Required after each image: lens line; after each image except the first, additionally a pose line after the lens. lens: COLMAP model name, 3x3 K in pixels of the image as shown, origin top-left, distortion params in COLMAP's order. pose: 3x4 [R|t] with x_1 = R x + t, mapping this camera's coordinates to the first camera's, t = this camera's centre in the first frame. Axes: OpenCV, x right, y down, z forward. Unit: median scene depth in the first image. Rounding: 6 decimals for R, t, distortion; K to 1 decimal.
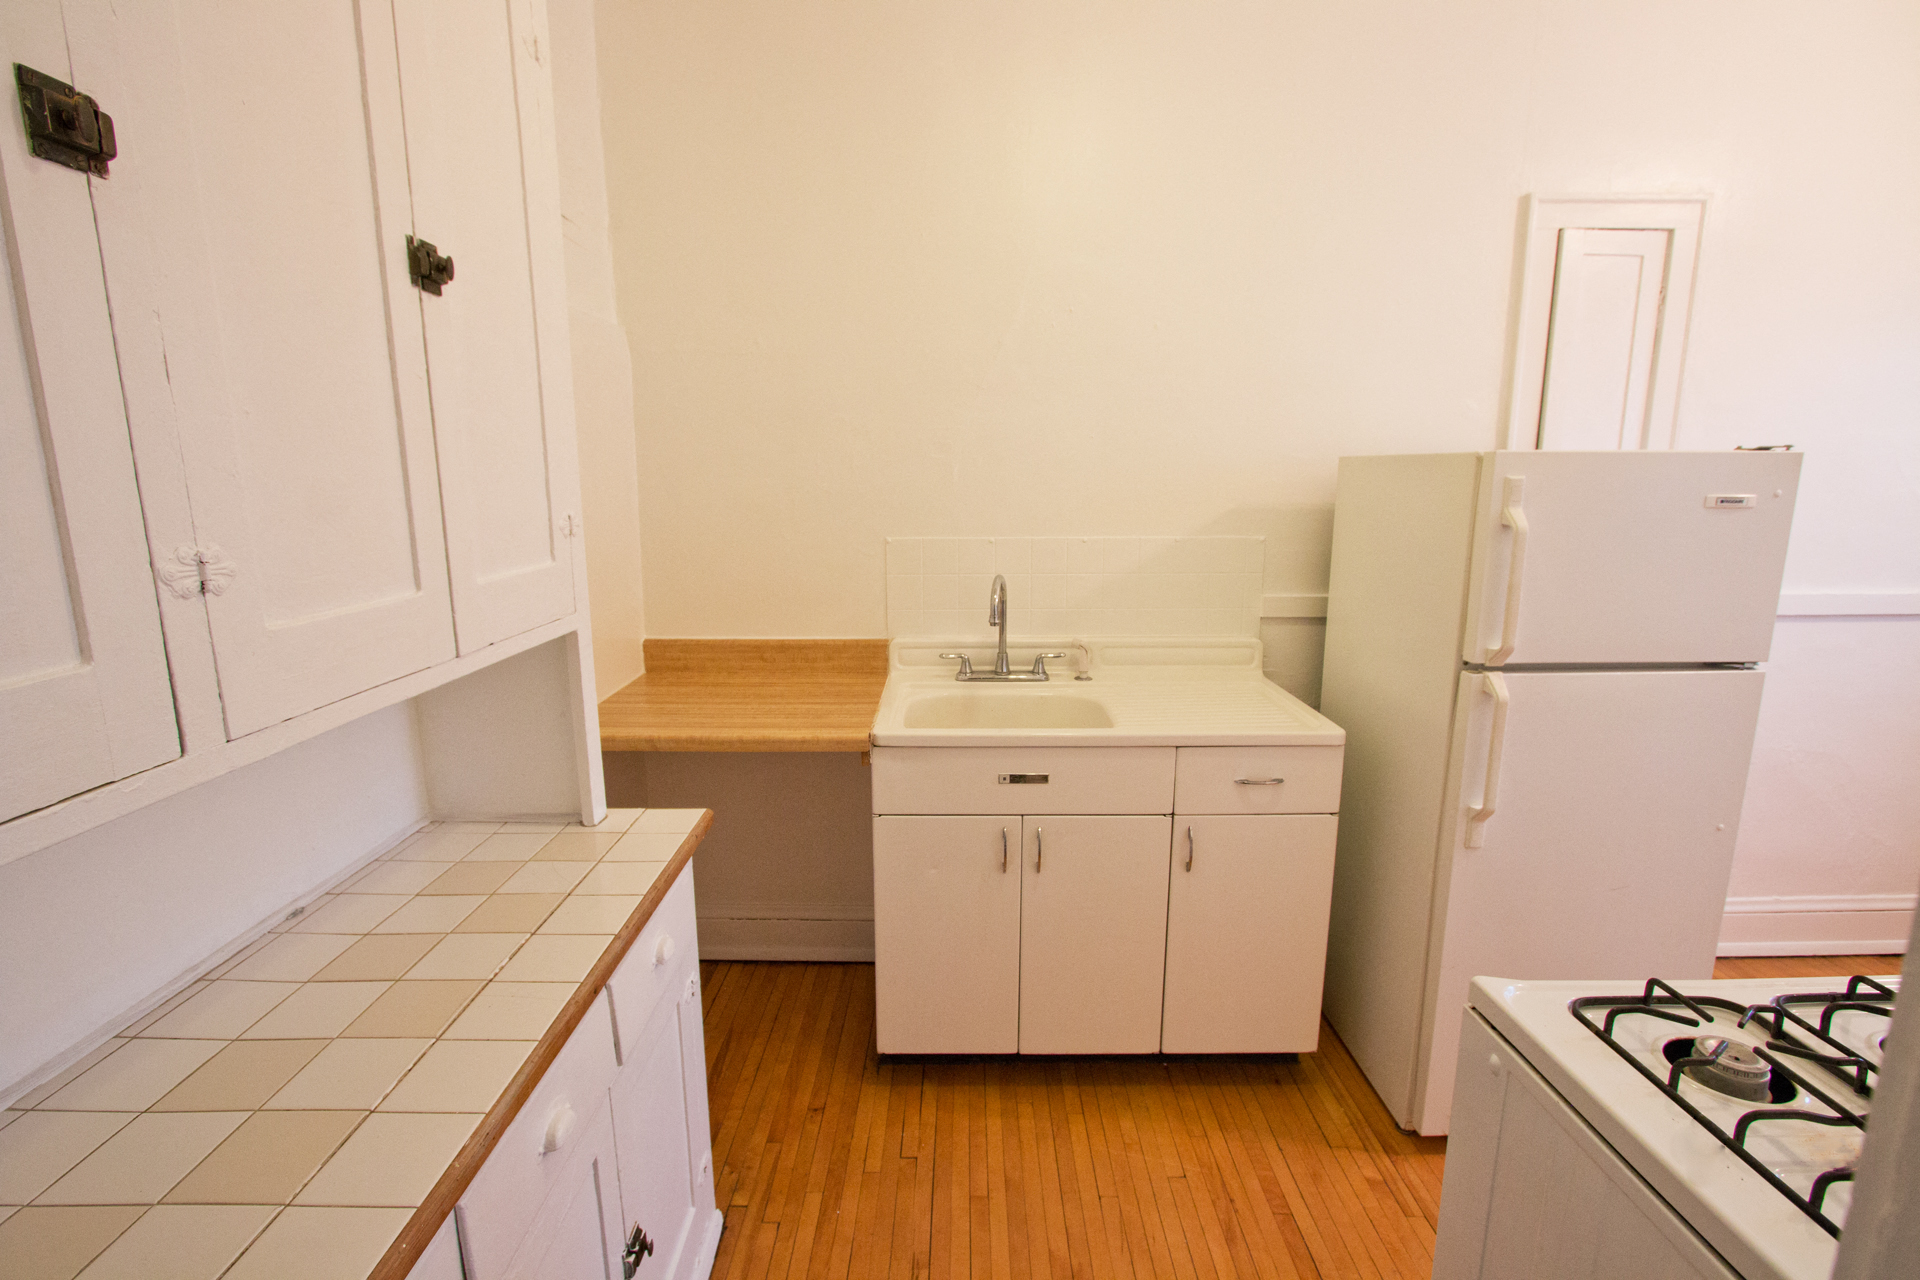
lens RADIAL K [[889.0, 0, 952.9], [0, 889.0, 649.1], [0, 0, 1]] dist [-0.016679, 0.001255]
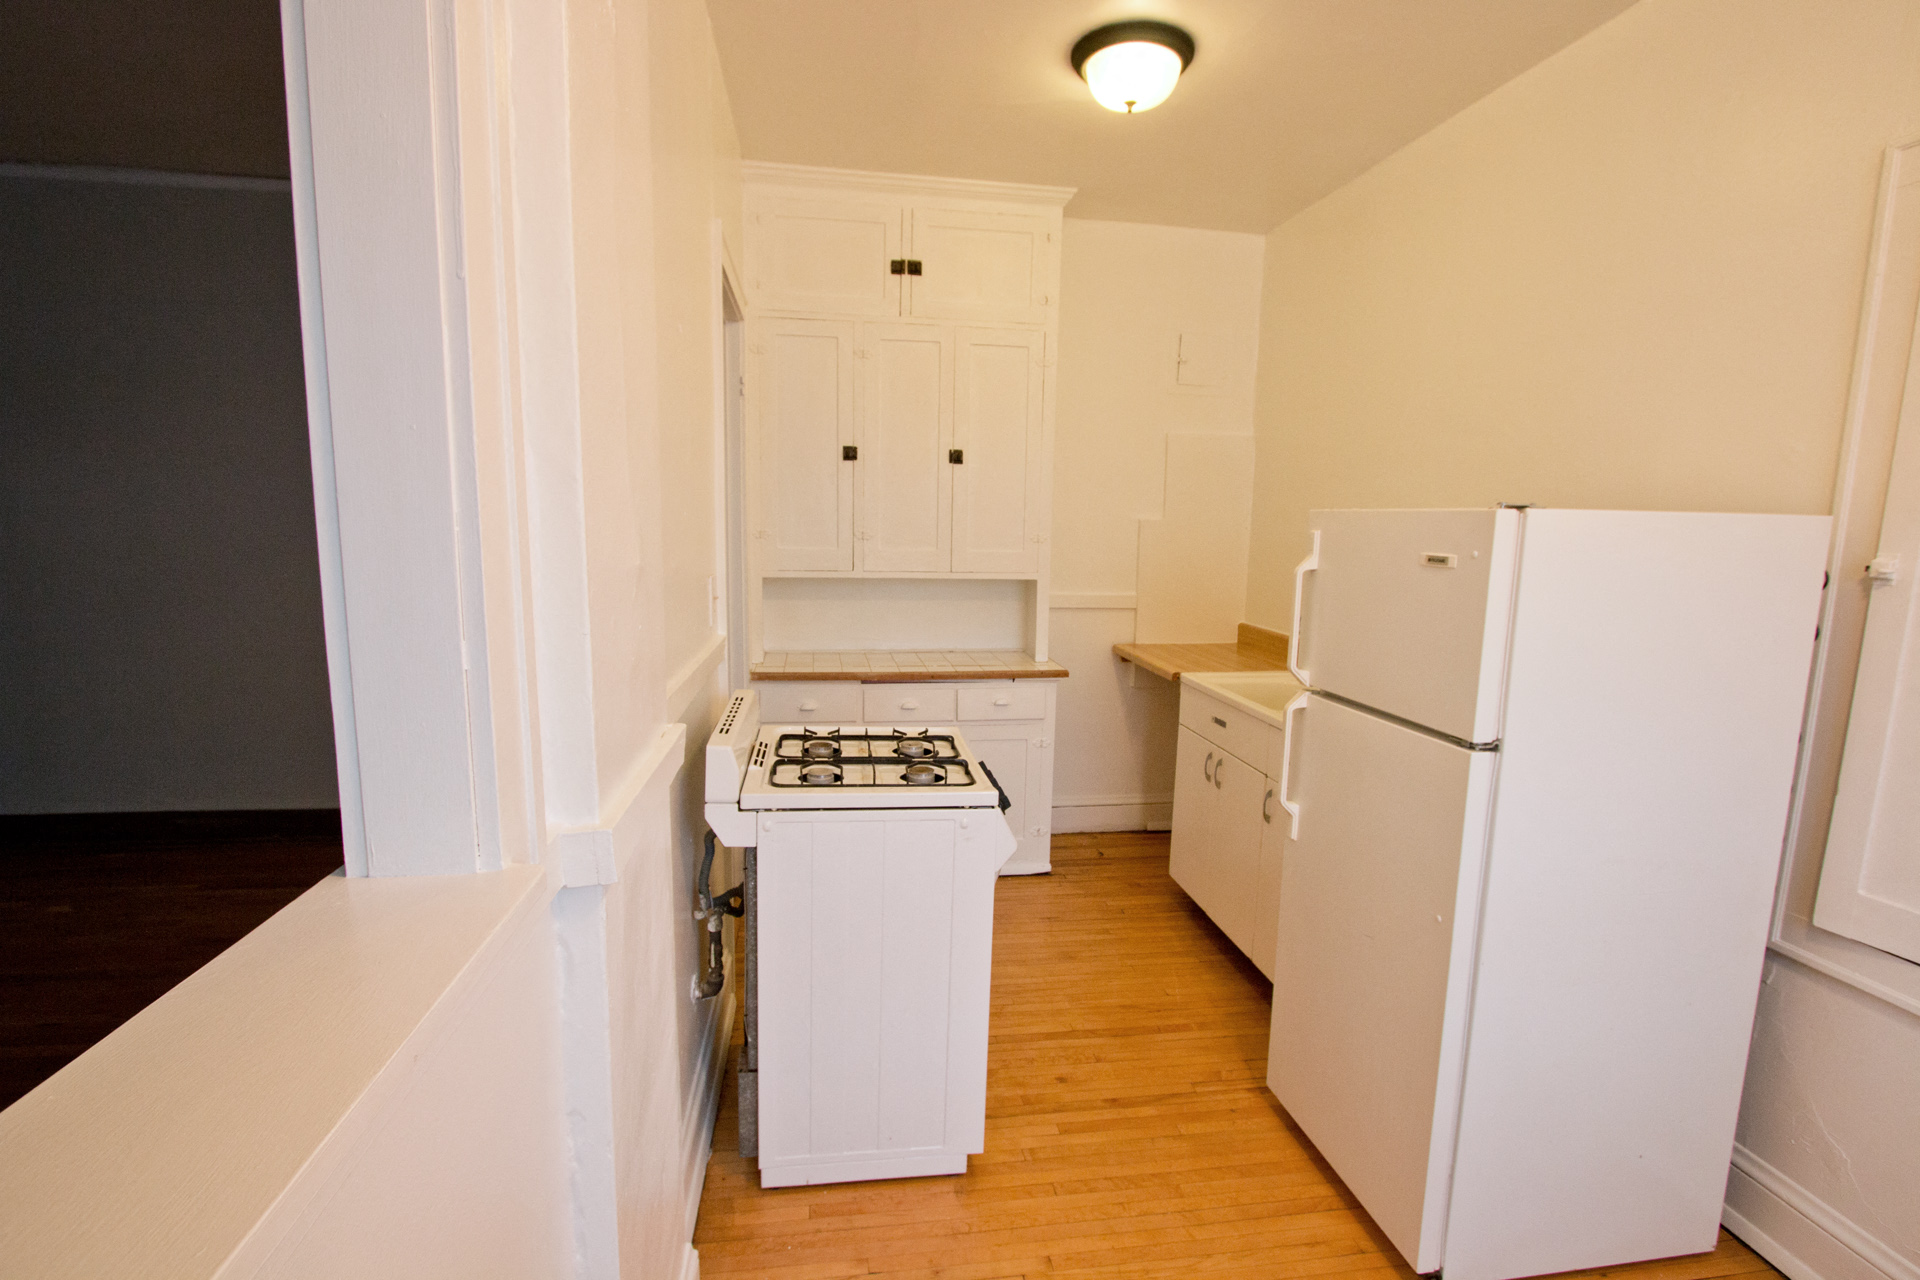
lens RADIAL K [[889.0, 0, 952.9], [0, 889.0, 649.1], [0, 0, 1]] dist [-0.016679, 0.001255]
pose [[0.149602, 0.155924, -0.976374, 1.463235], [-0.207638, 0.970422, 0.123159, -0.067037], [0.966698, 0.184308, 0.177553, 0.262884]]
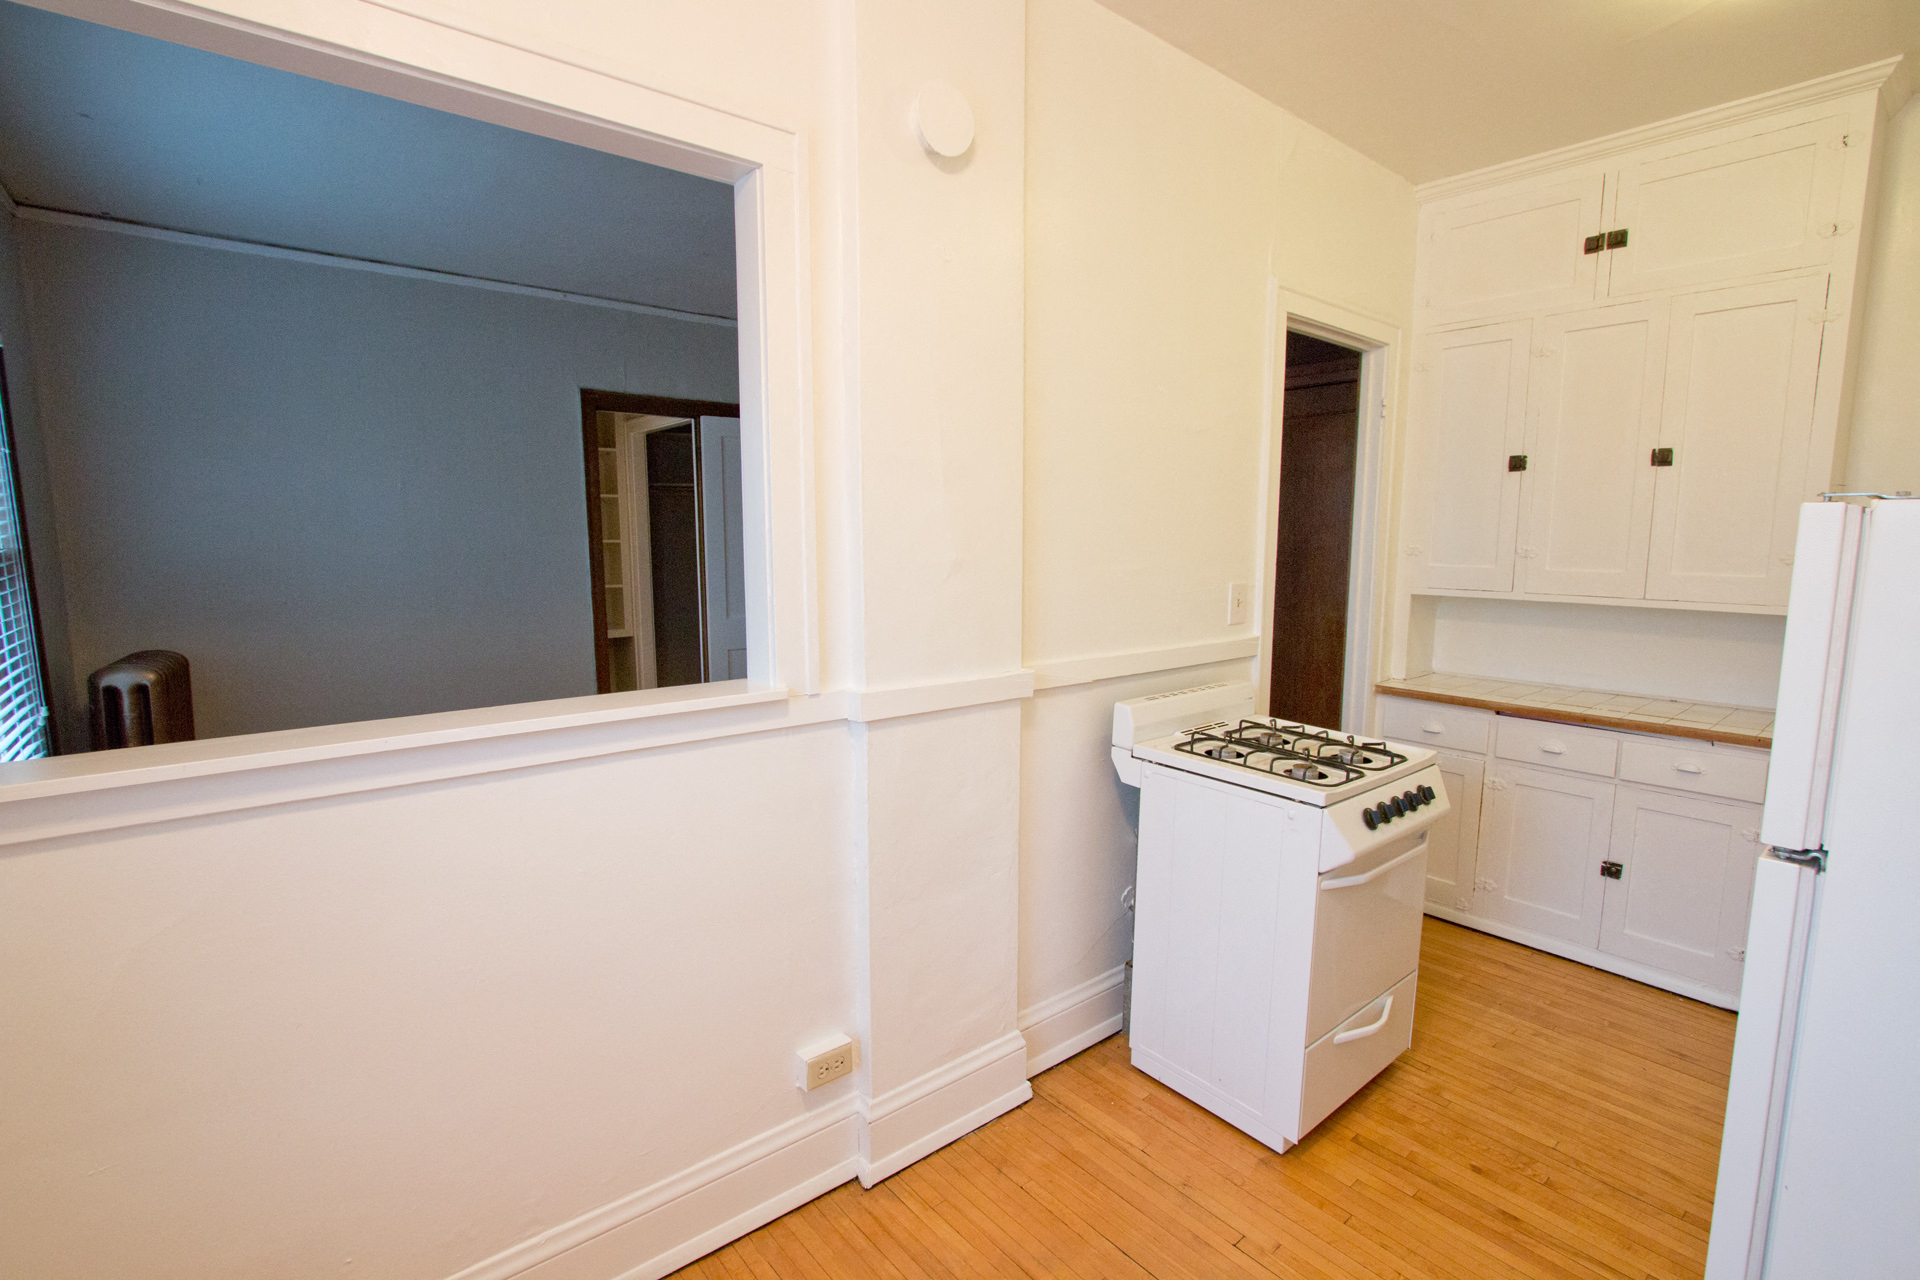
lens RADIAL K [[901.0, 0, 959.2], [0, 901.0, 652.9], [0, 0, 1]] dist [0.000241, -0.000093]
pose [[-0.764909, 0.093249, -0.637353, 1.498956], [-0.120441, 0.951311, 0.283728, -0.193023], [0.632778, 0.293789, -0.716435, 0.907646]]
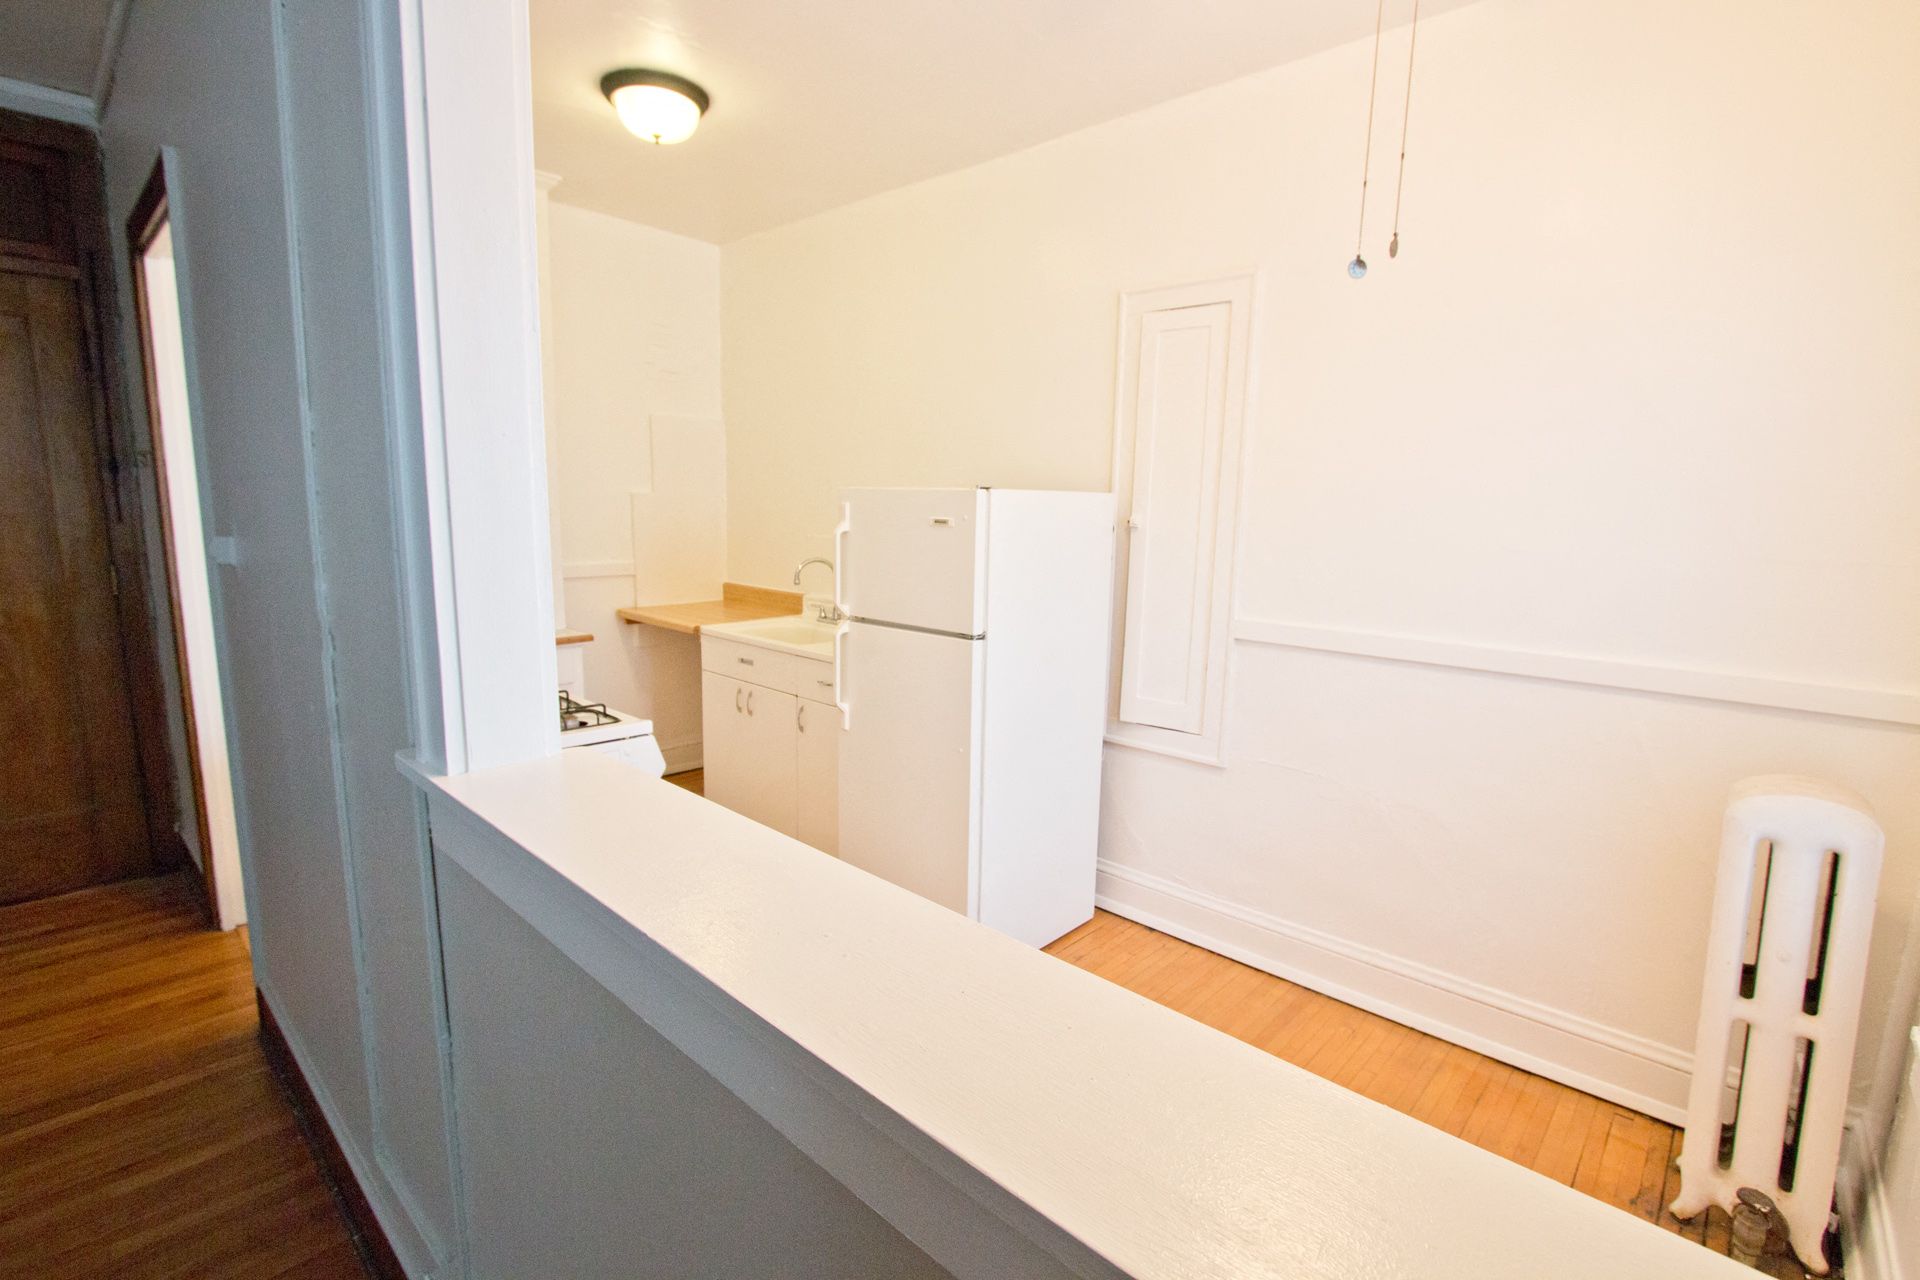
lens RADIAL K [[887.7, 0, 960.0], [0, 887.7, 640.0], [0, 0, 1]] dist [0.000023, 0.000060]
pose [[0.740280, 0.127941, -0.660013, 1.599723], [-0.154643, 0.987806, 0.018033, 0.000402], [0.654271, 0.088717, 0.751038, -0.093630]]
